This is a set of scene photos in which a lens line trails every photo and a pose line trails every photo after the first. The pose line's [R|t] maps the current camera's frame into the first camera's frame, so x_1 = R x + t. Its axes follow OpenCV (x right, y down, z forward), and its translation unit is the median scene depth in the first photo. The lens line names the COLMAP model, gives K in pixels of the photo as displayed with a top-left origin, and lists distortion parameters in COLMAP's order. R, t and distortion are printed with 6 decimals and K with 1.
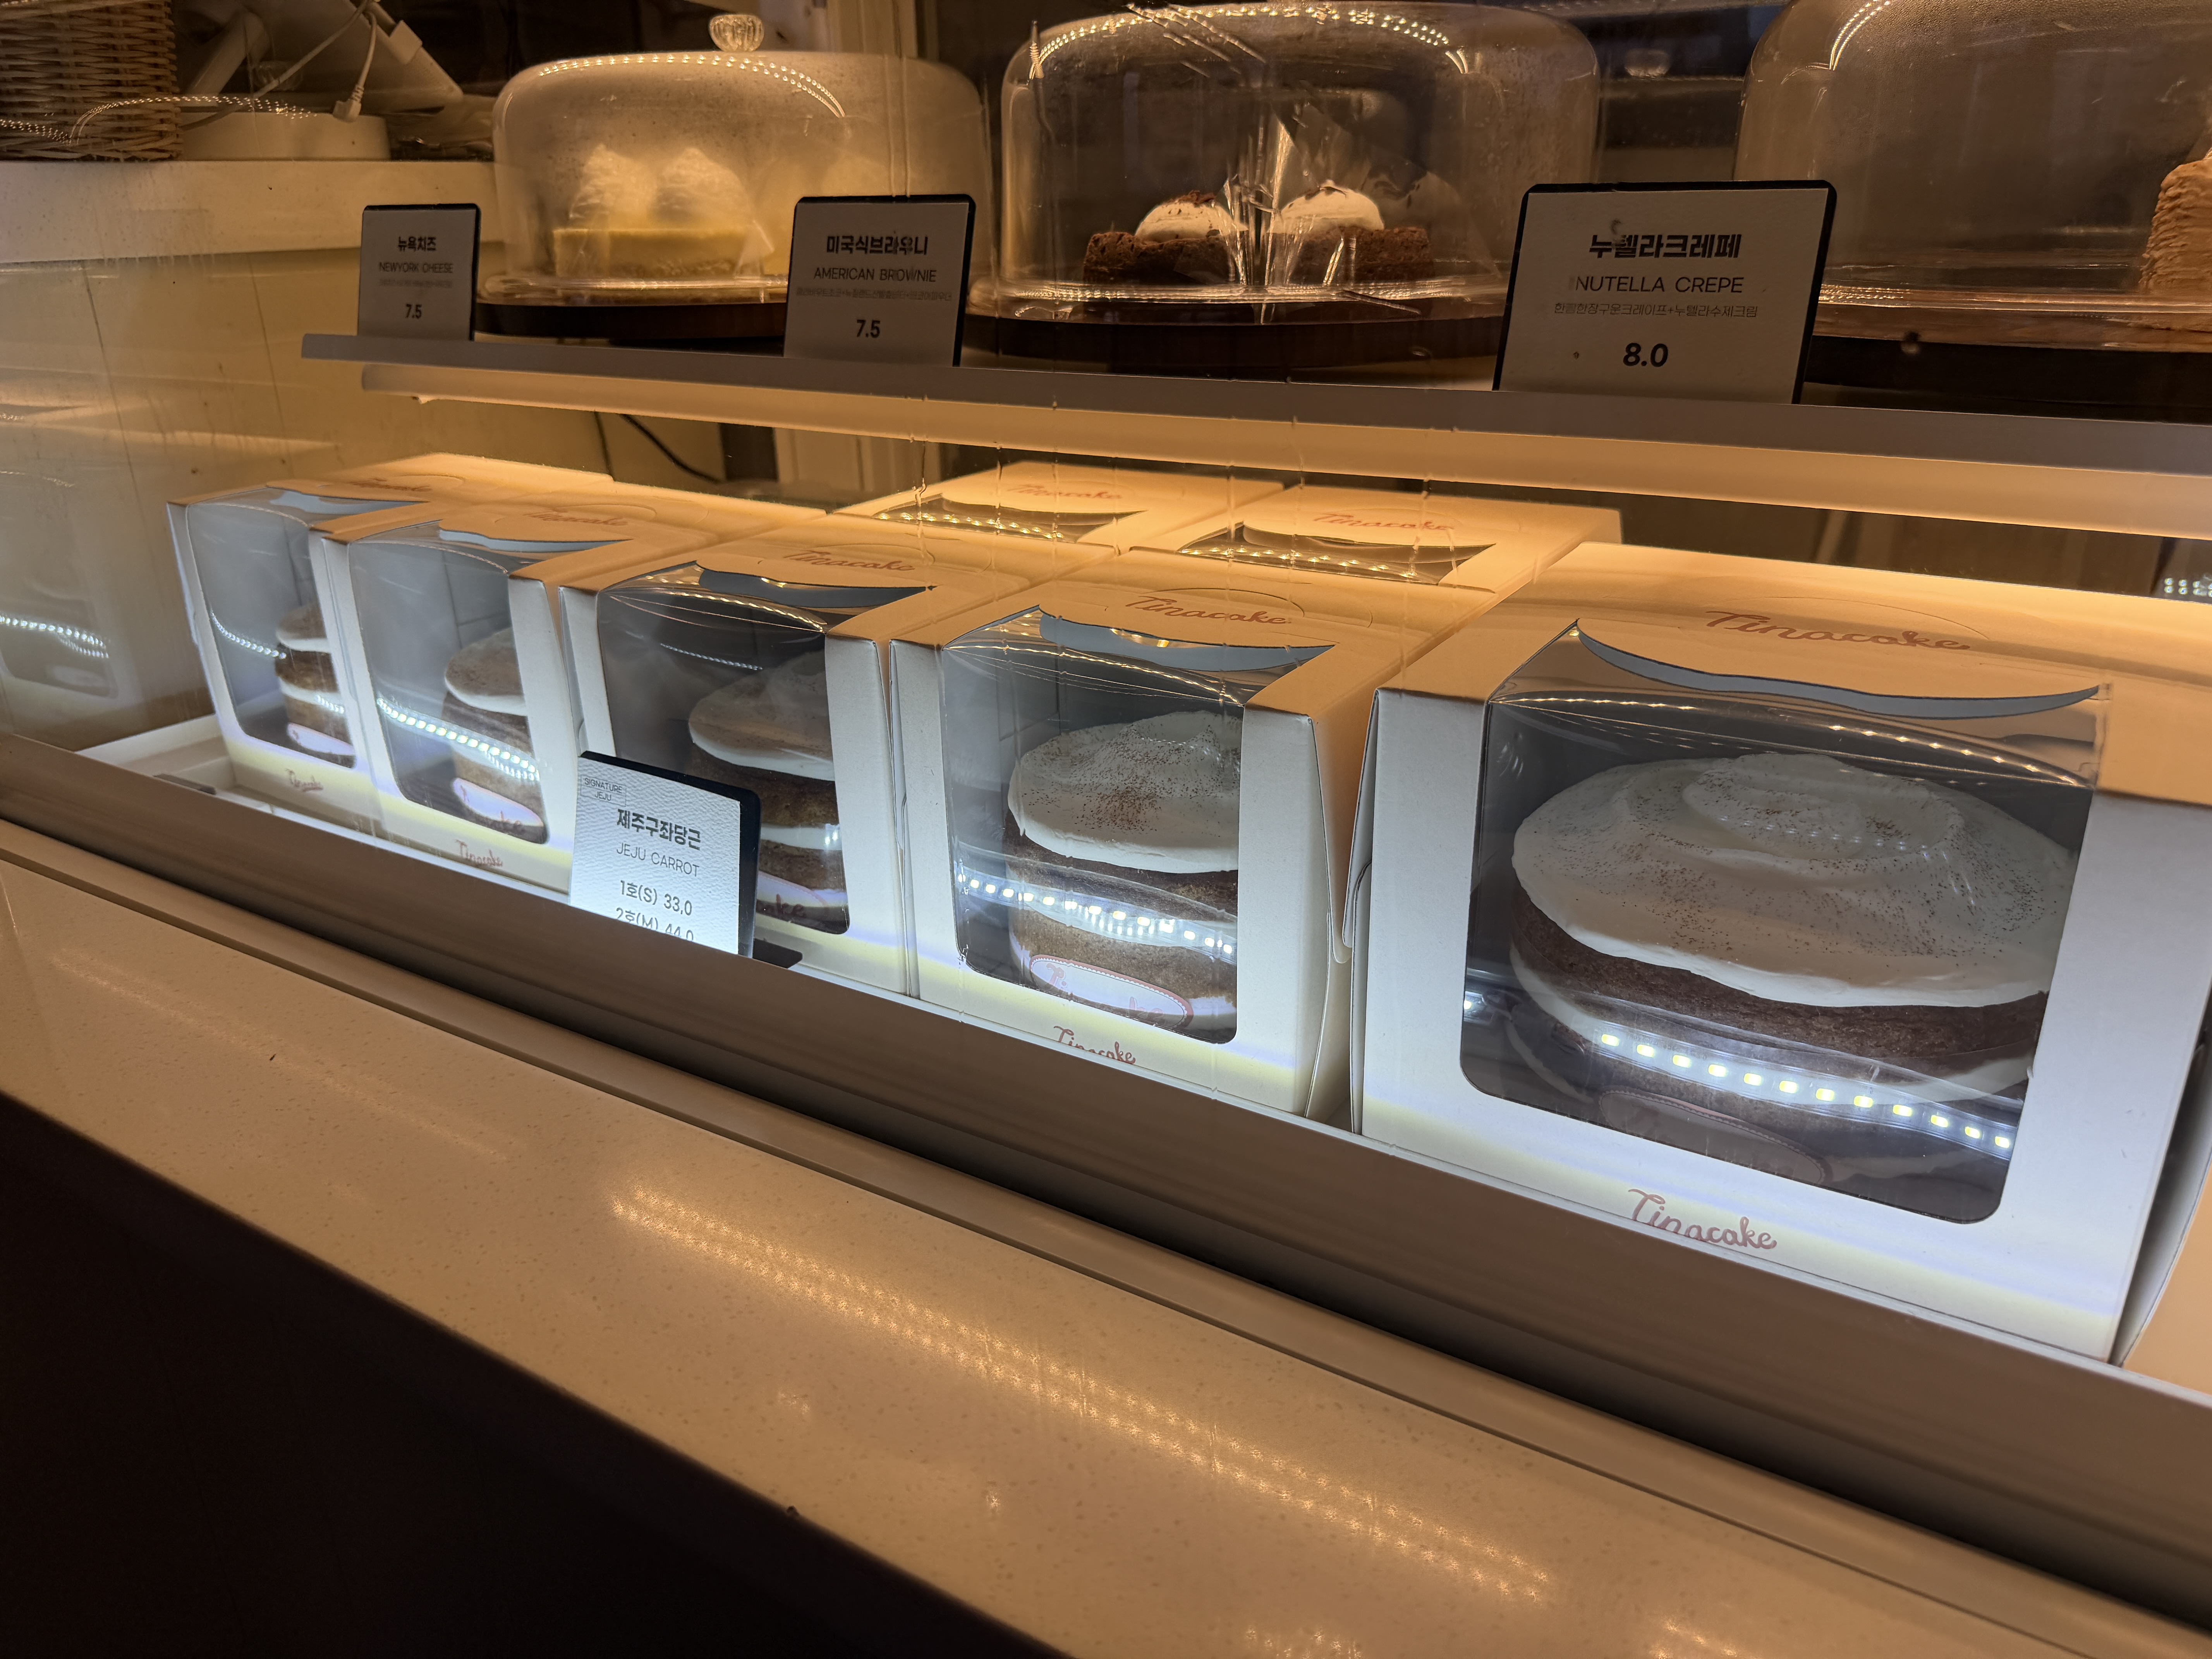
lens RADIAL K [[1588.8, 0, 1099.2], [0, 1588.8, 843.7], [0, 0, 1]] dist [0.041979, -0.059198]
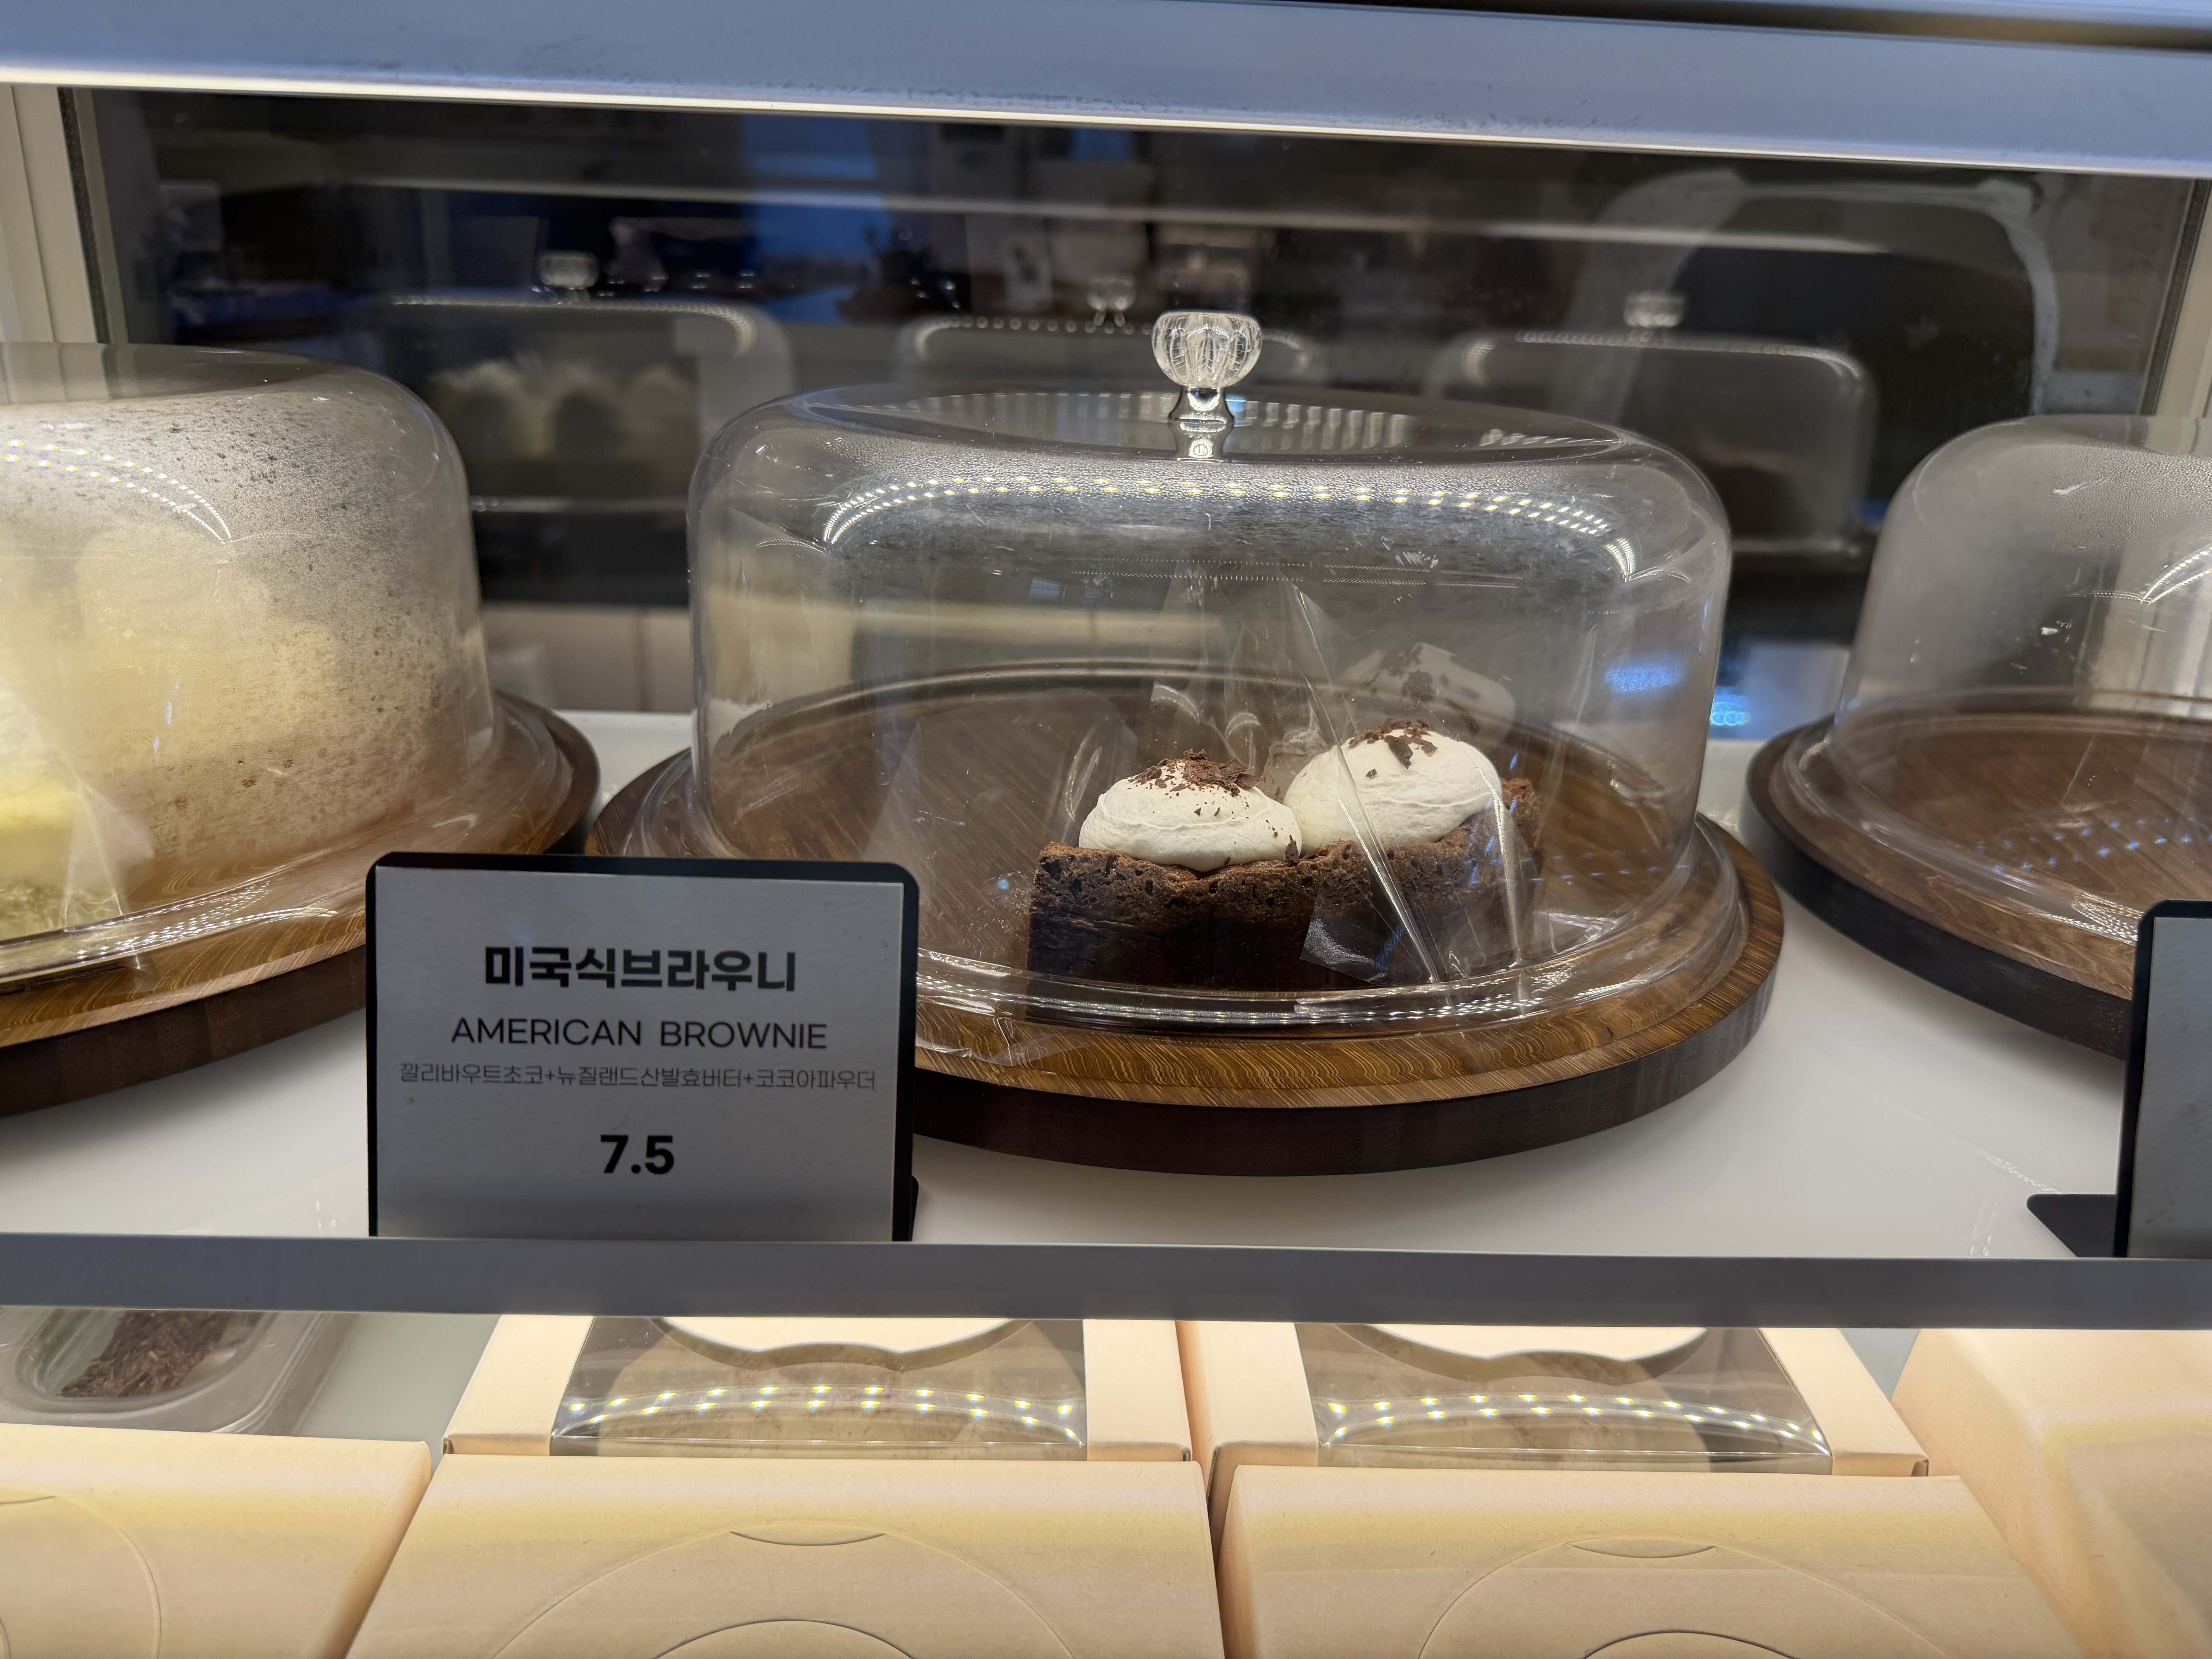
lens RADIAL K [[1588.8, 0, 1099.2], [0, 1588.8, 843.7], [0, 0, 1]] dist [0.041979, -0.059198]
pose [[0.807598, -0.134207, 0.574259, -0.319709], [0.171551, 0.985113, -0.011031, -0.434361], [-0.564230, 0.107424, 0.818599, 0.655951]]
